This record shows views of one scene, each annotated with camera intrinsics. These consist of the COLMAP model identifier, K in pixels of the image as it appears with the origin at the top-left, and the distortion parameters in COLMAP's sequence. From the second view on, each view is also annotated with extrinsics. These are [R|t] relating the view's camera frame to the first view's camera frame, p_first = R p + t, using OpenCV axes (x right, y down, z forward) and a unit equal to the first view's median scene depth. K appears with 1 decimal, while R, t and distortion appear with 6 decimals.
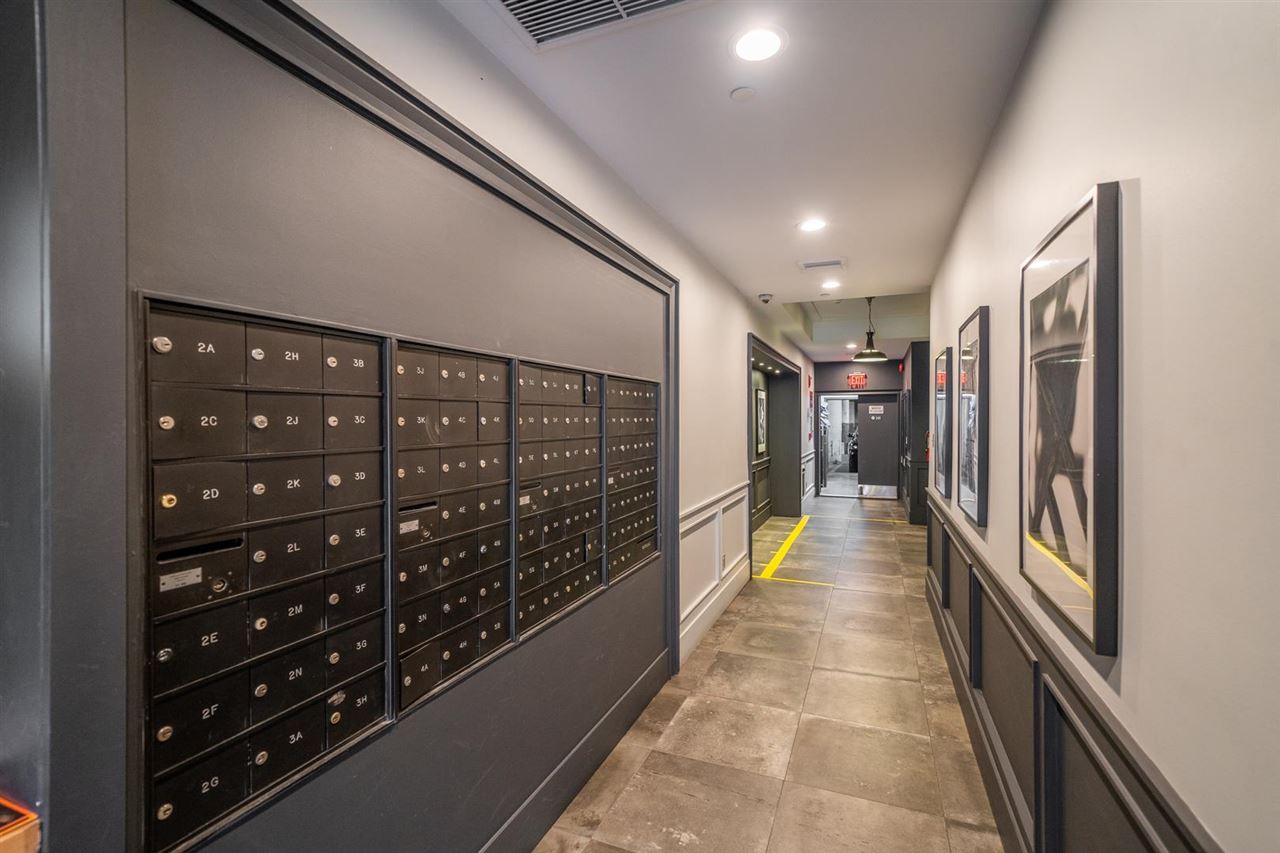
lens RADIAL K [[563.1, 0, 644.1], [0, 563.1, 422.1], [0, 0, 1]] dist [-0.002245, -0.000046]
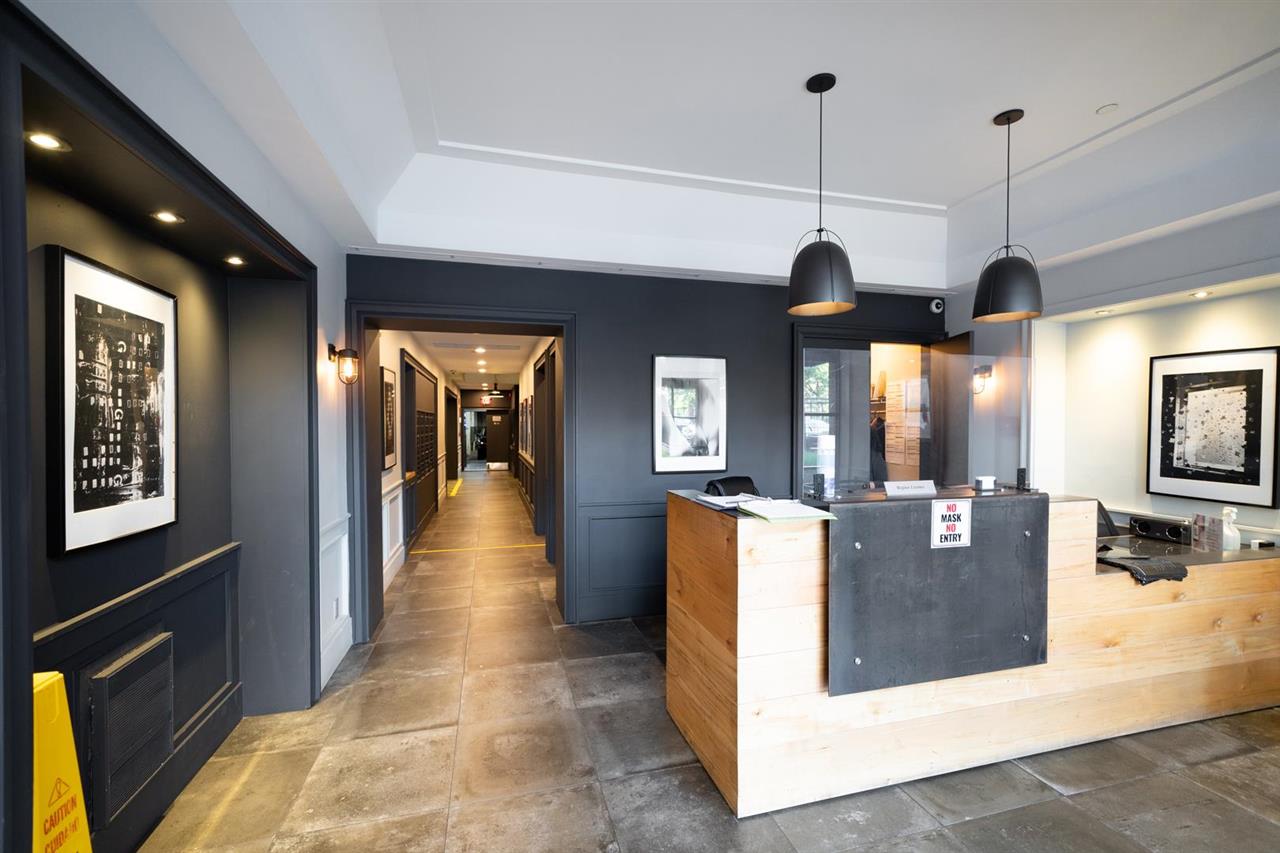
lens RADIAL K [[563.1, 0, 642.7], [0, 563.1, 428.4], [0, 0, 1]] dist [-0.002245, -0.000046]
pose [[0.793112, -0.006842, 0.609038, -0.287249], [0.005710, 0.999976, 0.003798, 0.003341], [-0.609049, 0.000465, 0.793132, -0.648859]]
